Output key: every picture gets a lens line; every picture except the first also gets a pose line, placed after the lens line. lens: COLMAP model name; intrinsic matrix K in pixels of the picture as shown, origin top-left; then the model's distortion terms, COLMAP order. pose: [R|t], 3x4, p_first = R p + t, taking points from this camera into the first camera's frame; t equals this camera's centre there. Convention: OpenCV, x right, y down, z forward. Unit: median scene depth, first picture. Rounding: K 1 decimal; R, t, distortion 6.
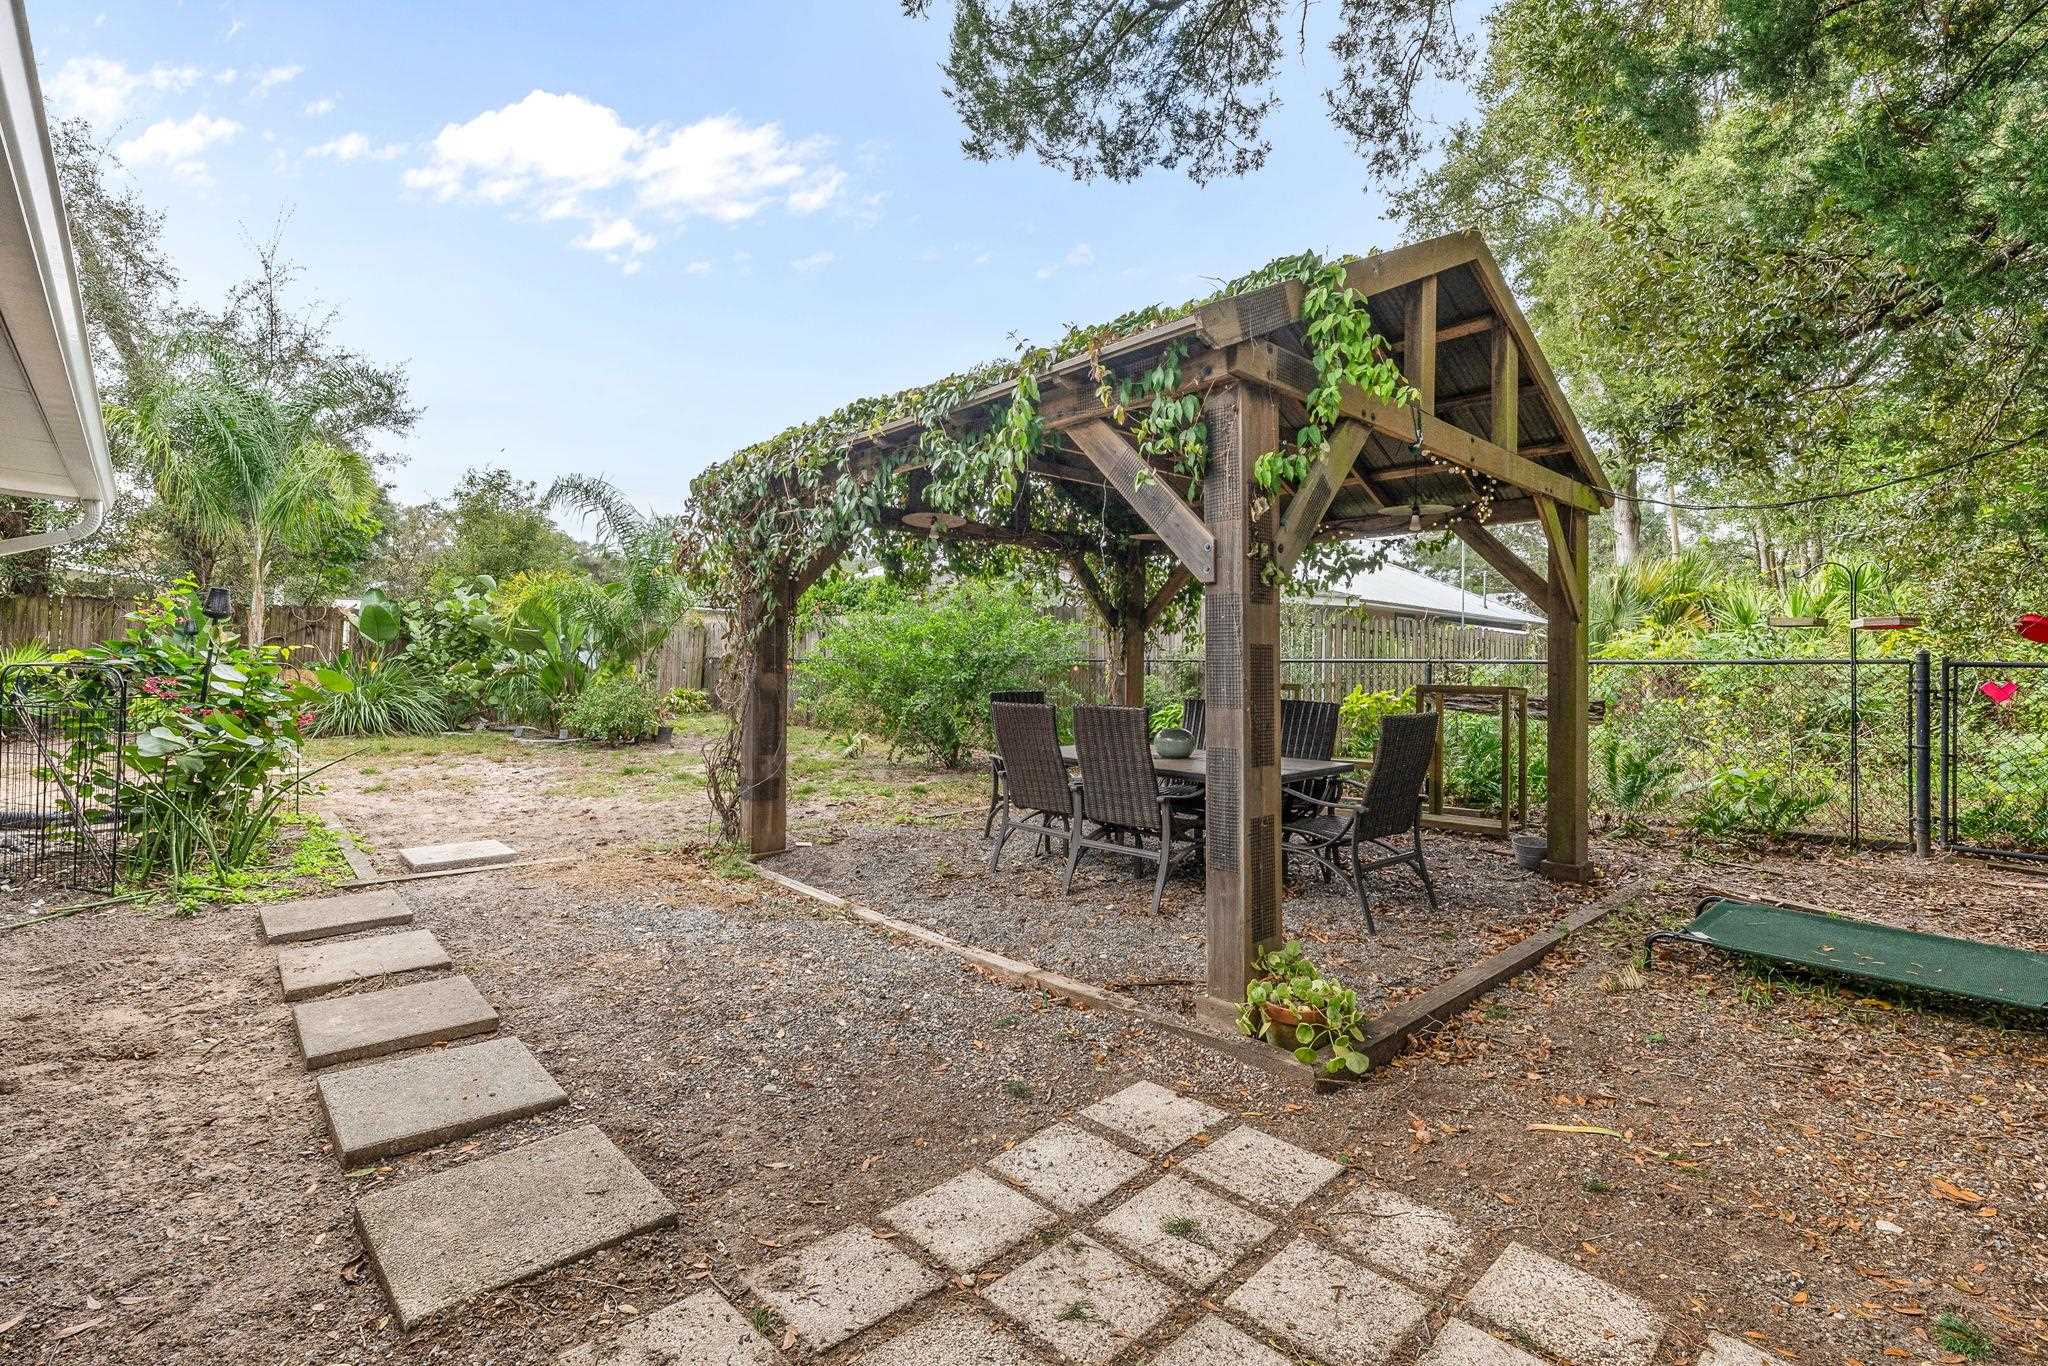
lens RADIAL K [[924.0, 0, 1029.1], [0, 924.0, 647.9], [0, 0, 1]] dist [-0.000903, -0.000061]
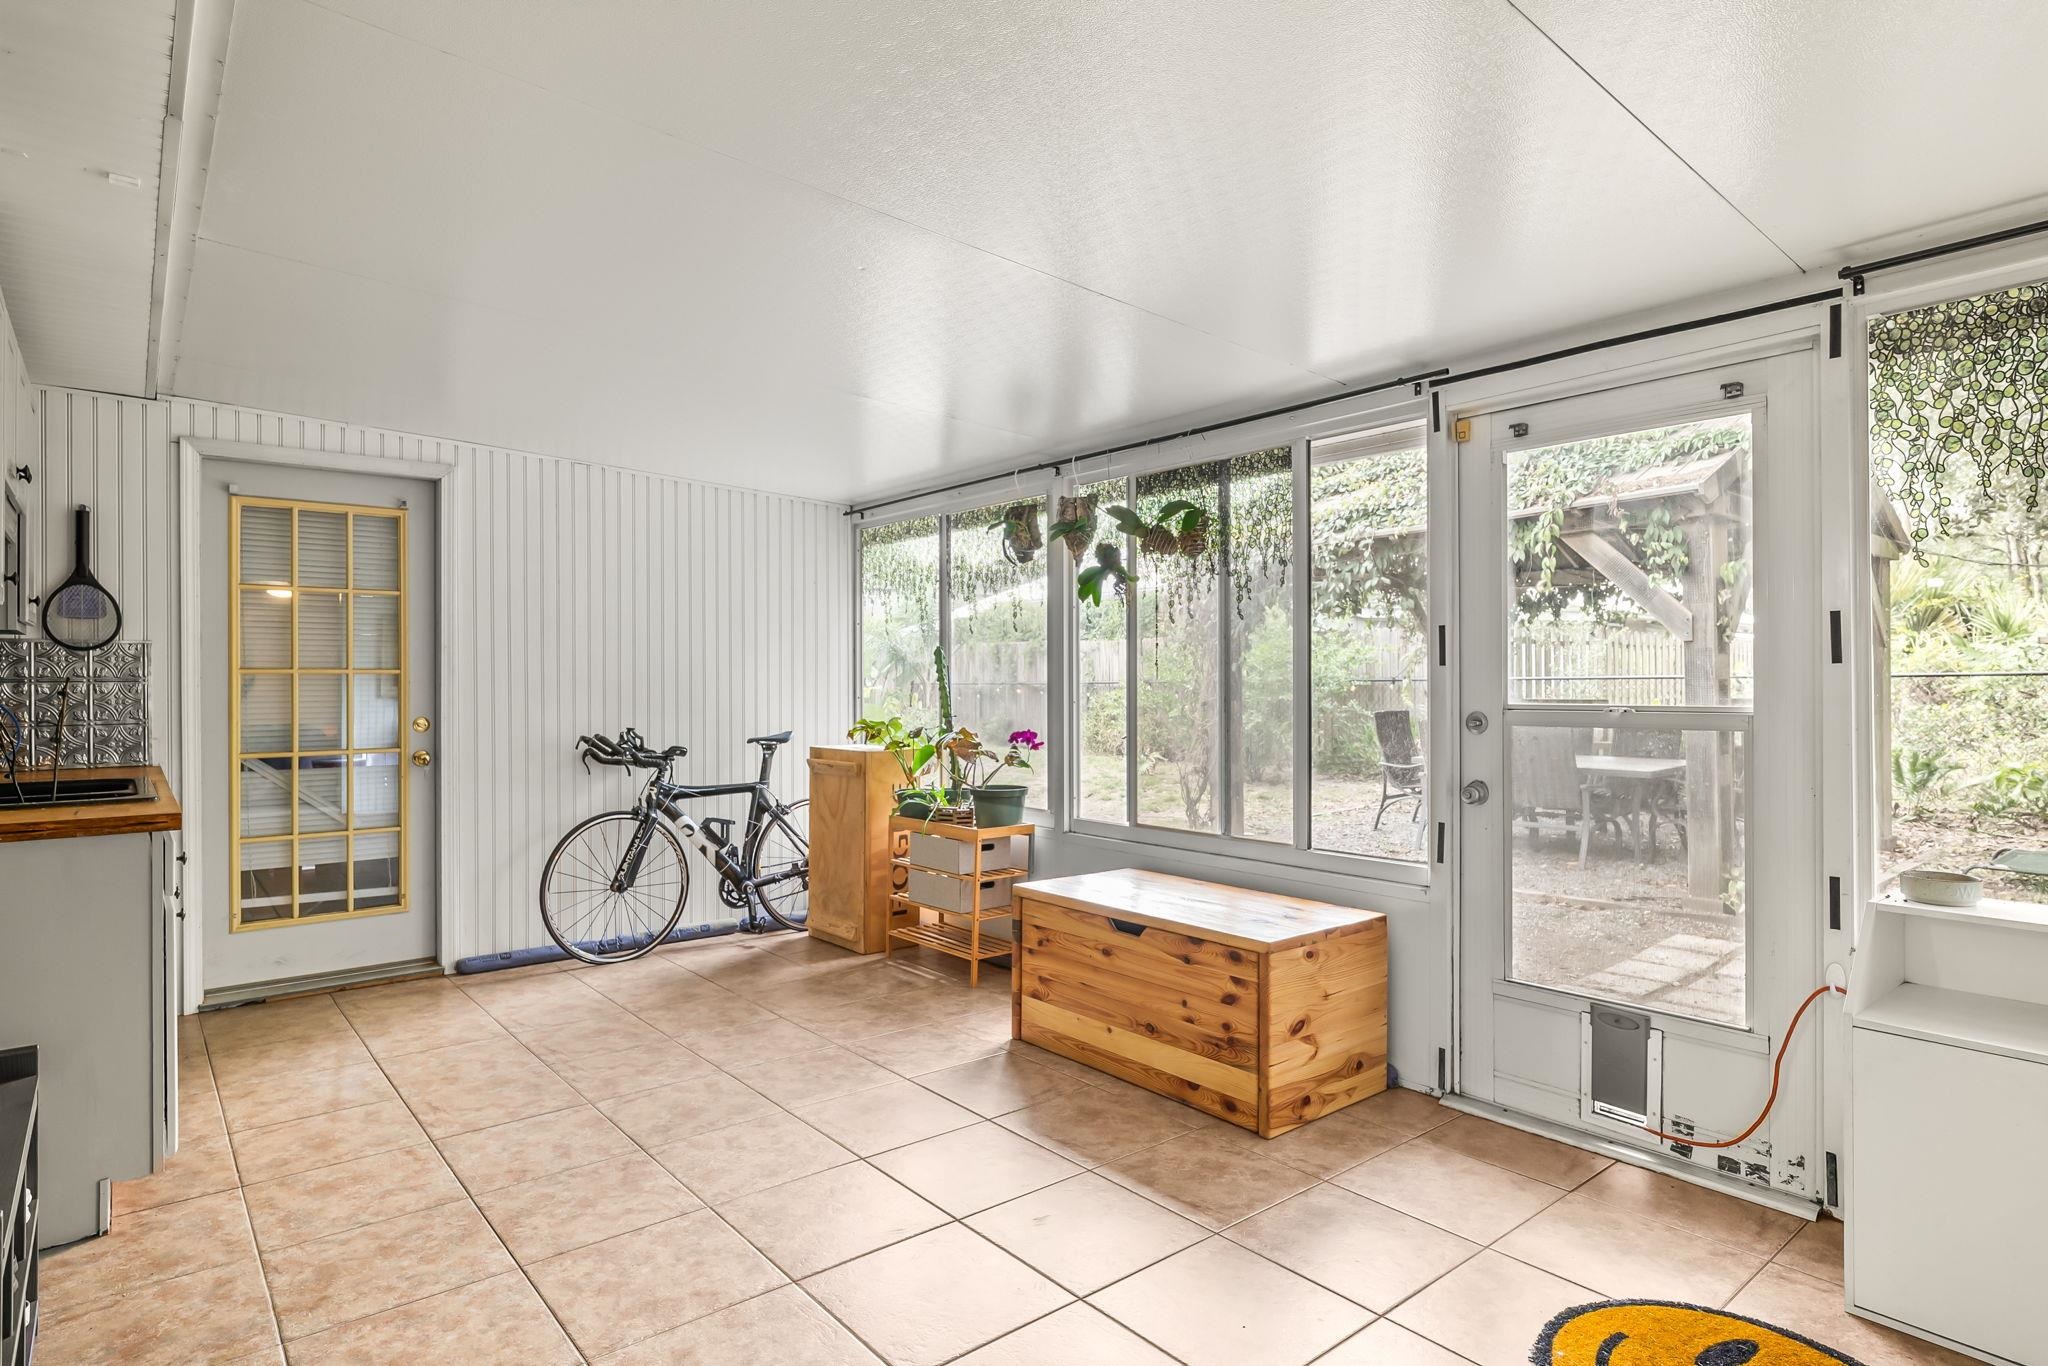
lens RADIAL K [[1082.7, 0, 1028.2], [0, 1082.7, 686.4], [0, 0, 1]] dist [-0.002442, 0.000244]
pose [[0.997884, -0.017534, -0.062607, -0.422953], [0.019258, 0.999449, 0.027041, -0.033187], [0.062098, -0.028190, 0.997672, -0.483110]]
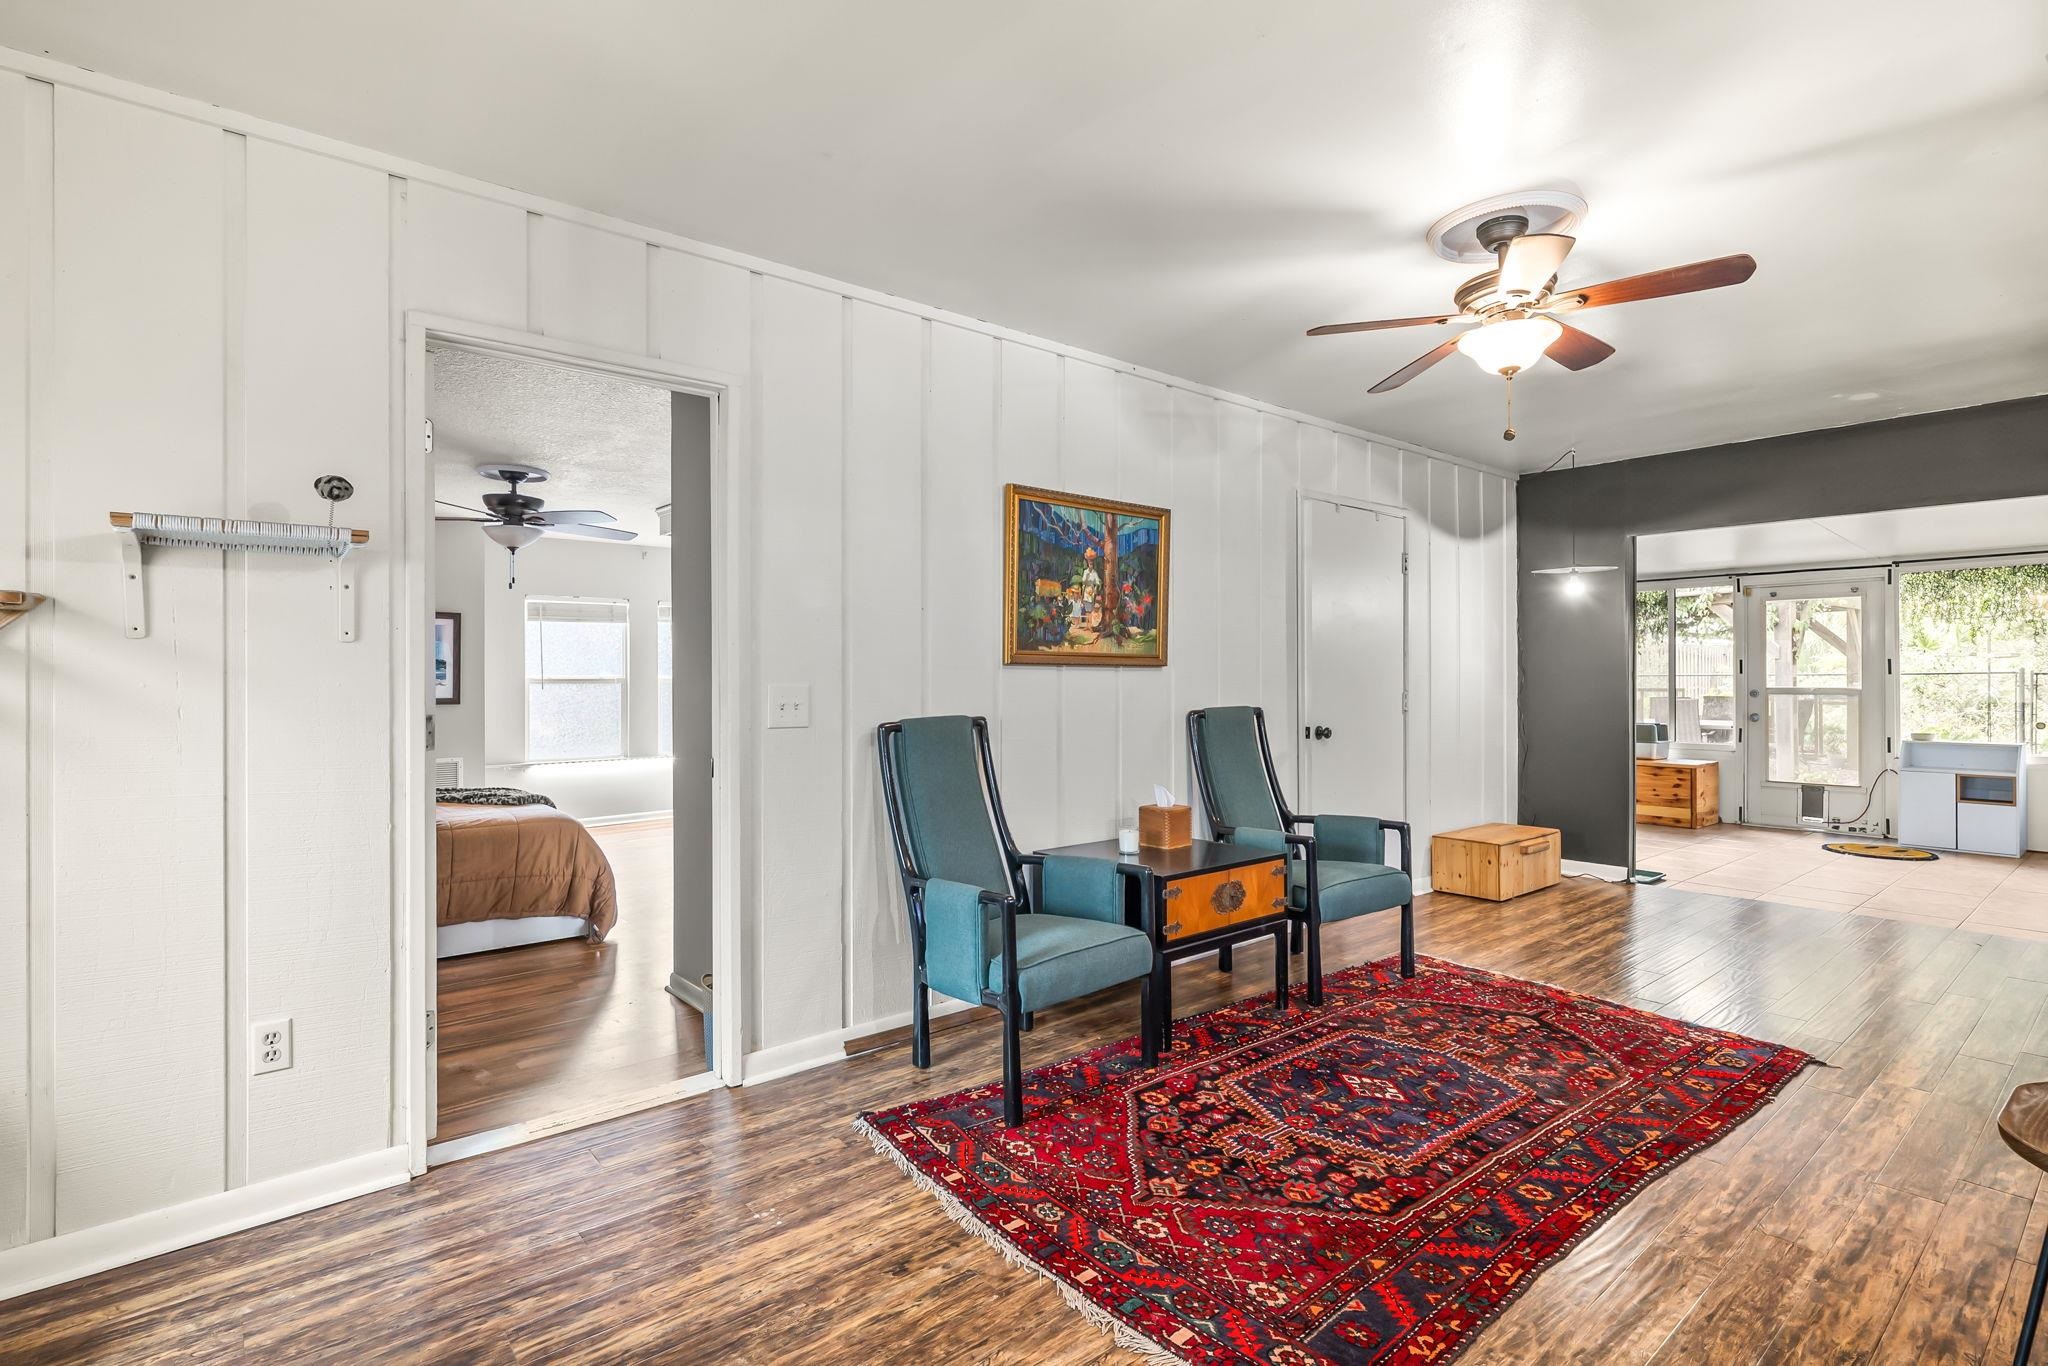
lens RADIAL K [[992.5, 0, 1024.7], [0, 992.5, 683.2], [0, 0, 1]] dist [0.003241, 0.000624]
pose [[0.998246, -0.017811, -0.056465, -1.323352], [0.019531, 0.999357, 0.030056, -0.081157], [0.055893, -0.031106, 0.997952, -1.566425]]
